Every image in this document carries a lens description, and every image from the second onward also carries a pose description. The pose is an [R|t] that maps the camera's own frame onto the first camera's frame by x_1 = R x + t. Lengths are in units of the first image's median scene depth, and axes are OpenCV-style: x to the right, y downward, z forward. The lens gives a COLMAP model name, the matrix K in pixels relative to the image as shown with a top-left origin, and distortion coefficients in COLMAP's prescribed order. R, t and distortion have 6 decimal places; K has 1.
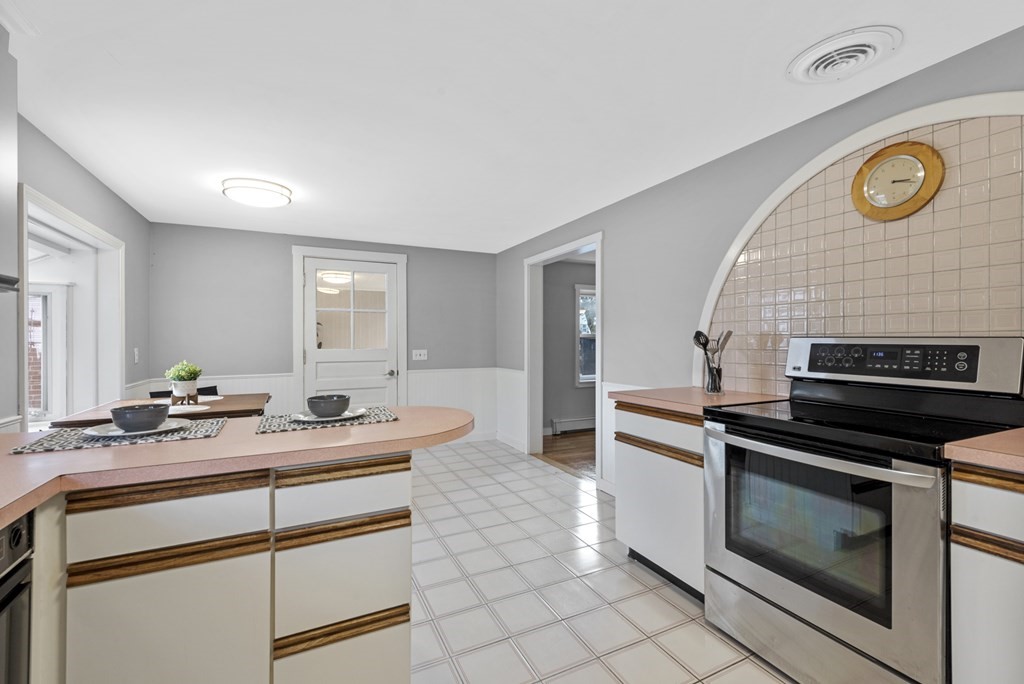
lens RADIAL K [[438.9, 0, 512.1], [0, 438.9, 338.7], [0, 0, 1]] dist [0.005054, -0.000964]
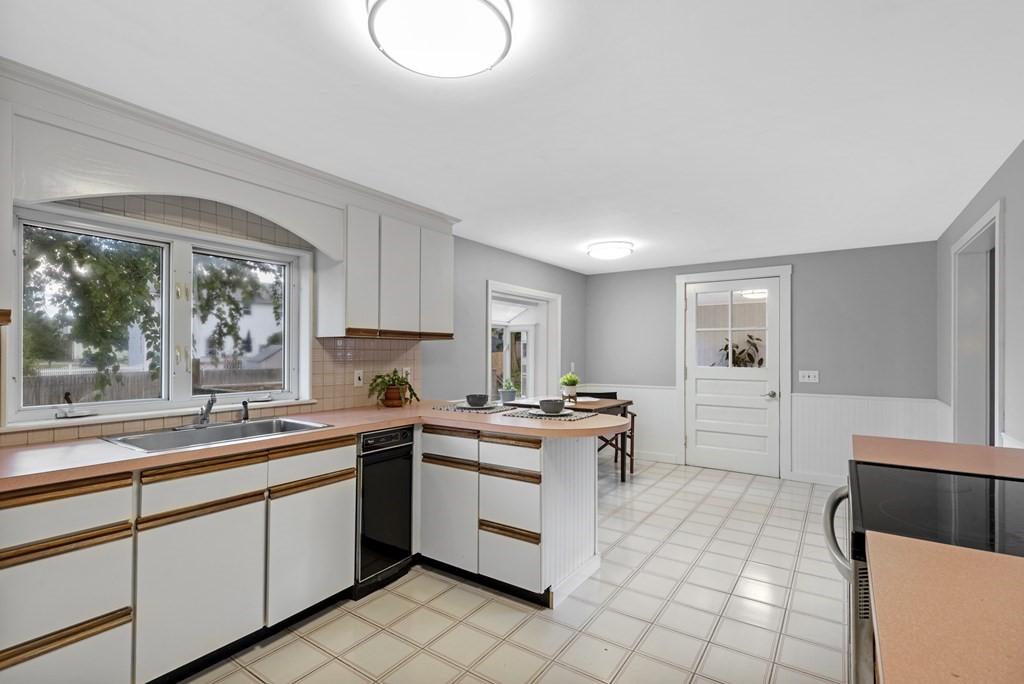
lens RADIAL K [[477.3, 0, 515.2], [0, 477.3, 350.0], [0, 0, 1]] dist [0.000772, -0.000611]
pose [[0.488952, 0.000624, -0.872311, 0.574592], [-0.001188, 0.999999, 0.000050, -0.026304], [0.872310, 0.001012, 0.488952, 0.043128]]
